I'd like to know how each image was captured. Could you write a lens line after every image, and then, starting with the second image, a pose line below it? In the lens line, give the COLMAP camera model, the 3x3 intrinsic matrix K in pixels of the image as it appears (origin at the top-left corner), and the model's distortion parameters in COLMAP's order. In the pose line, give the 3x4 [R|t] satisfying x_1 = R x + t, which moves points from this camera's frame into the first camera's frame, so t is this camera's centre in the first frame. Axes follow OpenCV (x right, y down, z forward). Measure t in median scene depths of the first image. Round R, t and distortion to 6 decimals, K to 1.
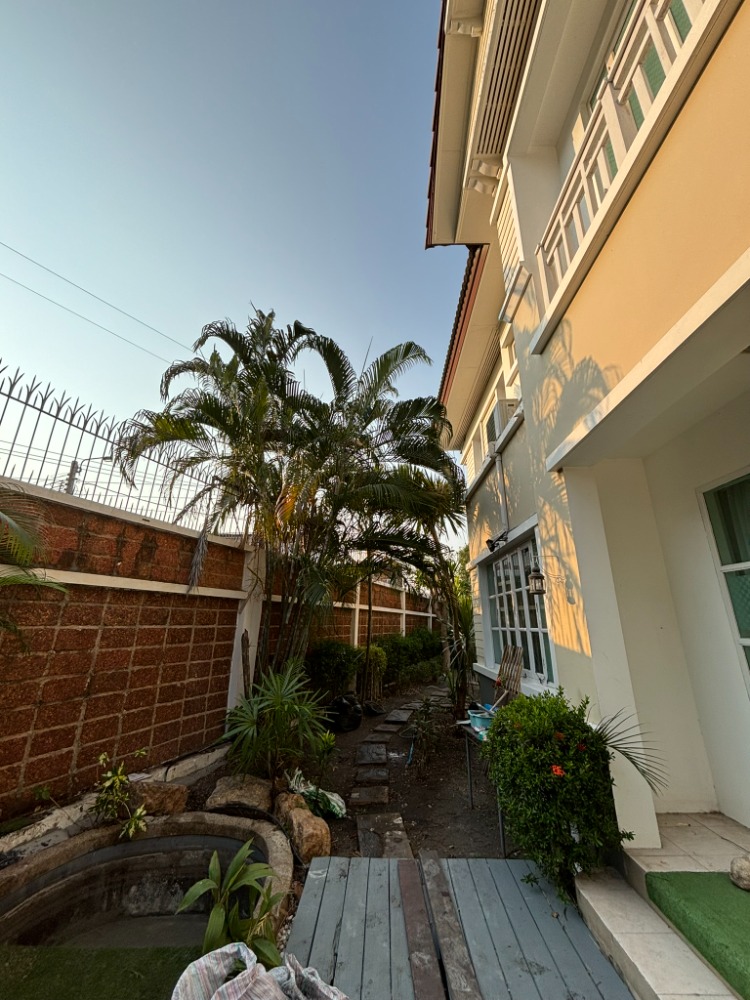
lens RADIAL K [[402.6, 0, 379.1], [0, 402.6, 494.8], [0, 0, 1]] dist [0.003507, -0.002201]
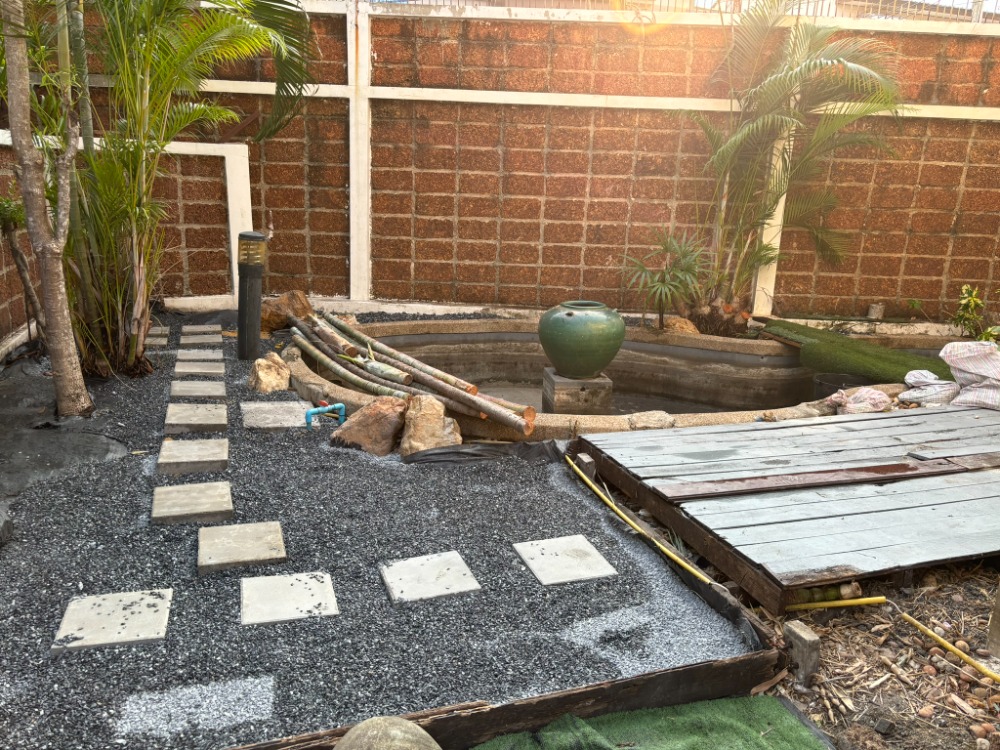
lens RADIAL K [[751.6, 0, 501.1], [0, 751.6, 373.7], [0, 0, 1]] dist [0.031181, -0.021641]
pose [[0.340099, 0.236332, -0.910209, 0.688352], [0.247503, 0.911285, 0.329091, -0.075656], [0.907235, -0.337203, 0.251434, -0.605395]]
